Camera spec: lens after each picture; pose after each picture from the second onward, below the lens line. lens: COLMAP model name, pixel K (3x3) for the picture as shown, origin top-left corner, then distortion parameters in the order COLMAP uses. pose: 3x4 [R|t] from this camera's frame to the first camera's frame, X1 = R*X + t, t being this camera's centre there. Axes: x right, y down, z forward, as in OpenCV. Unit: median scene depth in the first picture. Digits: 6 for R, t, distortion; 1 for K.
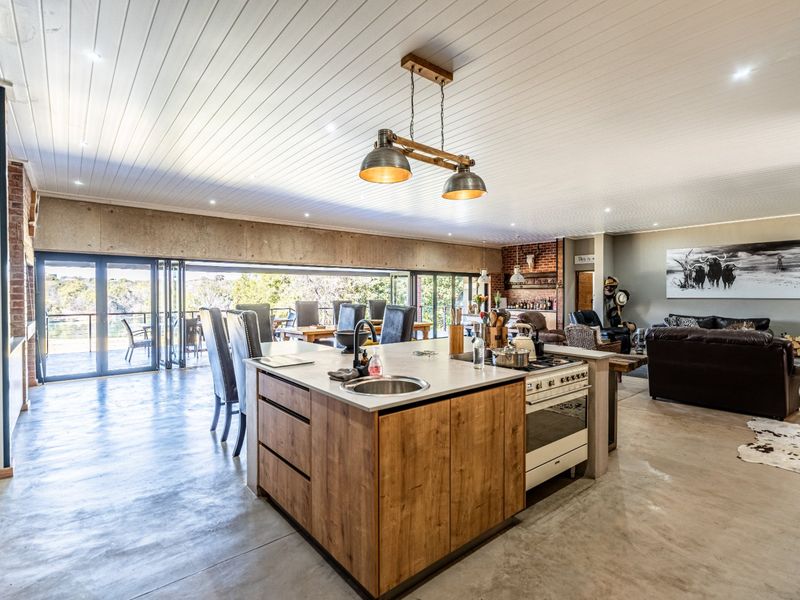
lens RADIAL K [[397.6, 0, 392.8], [0, 397.6, 298.2], [0, 0, 1]] dist [0.001983, 0.001445]
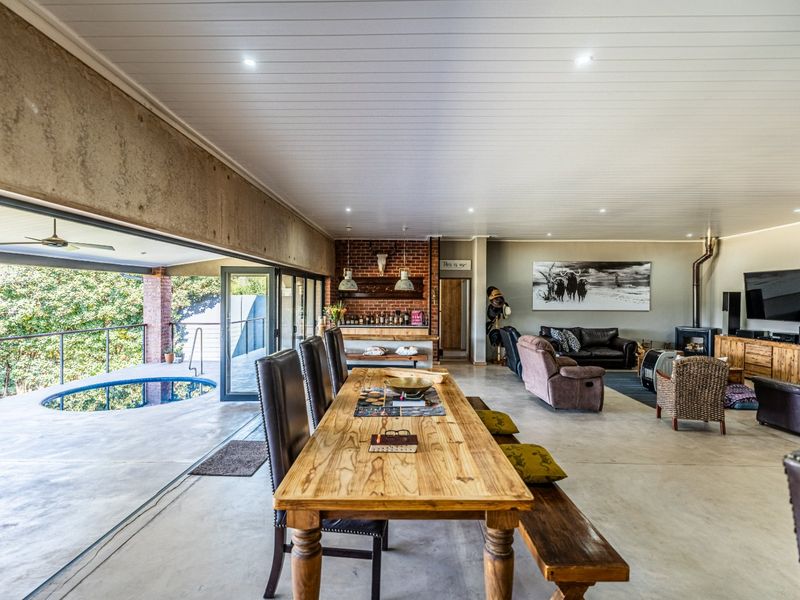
lens RADIAL K [[411.8, 0, 395.8], [0, 411.8, 298.5], [0, 0, 1]] dist [0.009902, -0.002454]
pose [[0.650542, 0.001650, 0.759468, -0.347733], [0.000695, 0.999996, -0.002768, -0.029310], [-0.759470, 0.002329, 0.650539, 0.654013]]
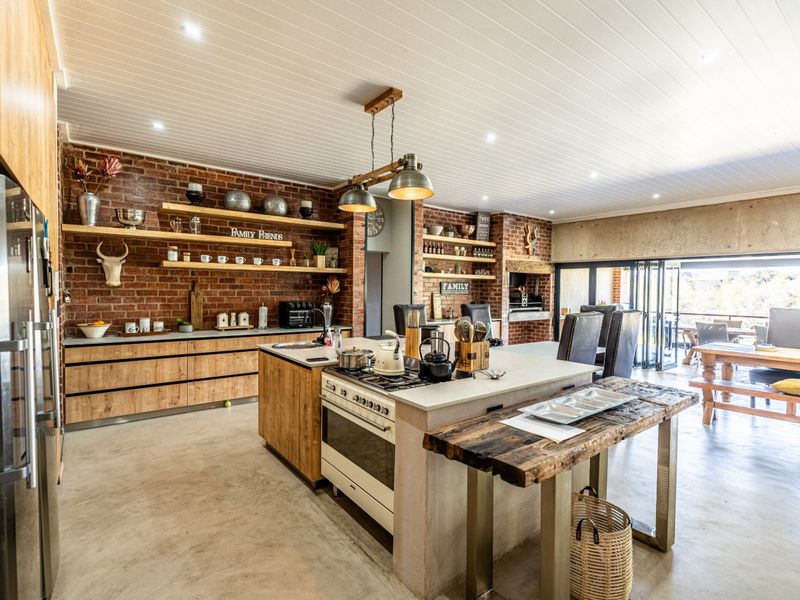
lens RADIAL K [[397.6, 0, 401.2], [0, 397.6, 300.5], [0, 0, 1]] dist [0.001983, 0.001445]
pose [[-0.016886, 0.030987, -0.999377, 0.385648], [-0.023438, 0.999233, 0.031378, -0.010316], [0.999583, 0.023953, -0.016147, 0.333476]]
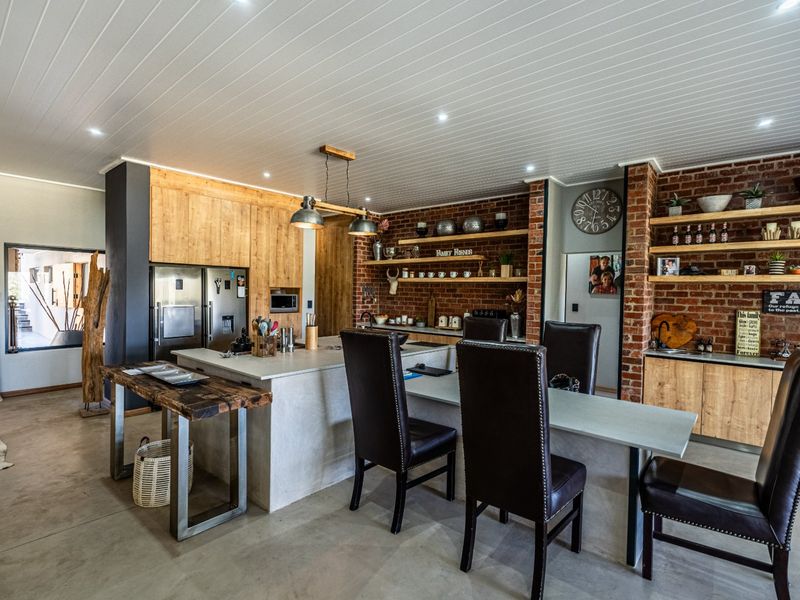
lens RADIAL K [[411.8, 0, 383.0], [0, 411.8, 299.5], [0, 0, 1]] dist [0.009902, -0.002454]
pose [[-0.984415, -0.009858, -0.175584, 0.055627], [-0.016295, 0.999245, 0.035256, -0.023947], [0.175104, 0.037568, -0.983833, 0.812954]]
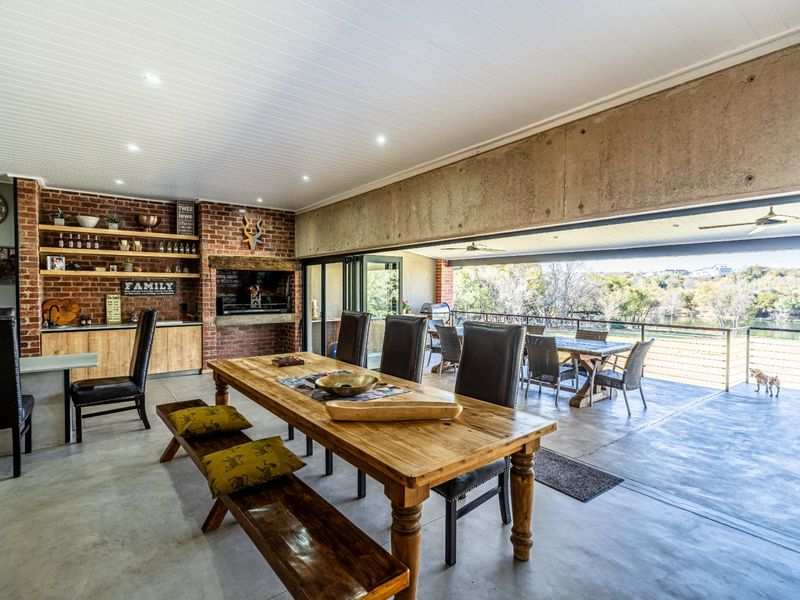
lens RADIAL K [[397.6, 0, 400.1], [0, 397.6, 299.2], [0, 0, 1]] dist [0.001983, 0.001445]
pose [[-0.021296, 0.029731, -0.999331, 0.262697], [-0.016790, 0.999406, 0.030091, -0.022728], [0.999632, 0.017420, -0.020784, 0.947795]]
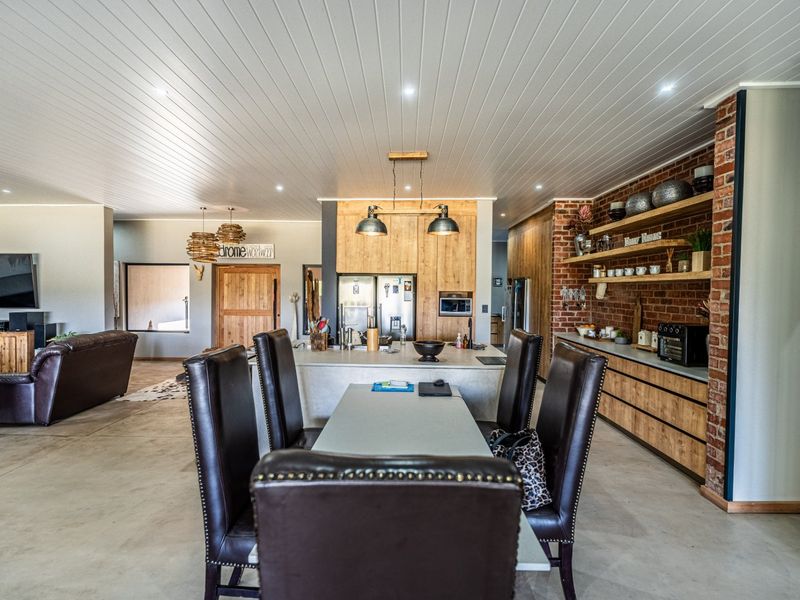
lens RADIAL K [[397.6, 0, 387.1], [0, 397.6, 298.6], [0, 0, 1]] dist [0.001983, 0.001445]
pose [[-0.763456, -0.018535, 0.645593, -0.274513], [0.001967, 0.999517, 0.031022, -0.026179], [-0.645856, 0.024954, -0.763051, 0.686849]]
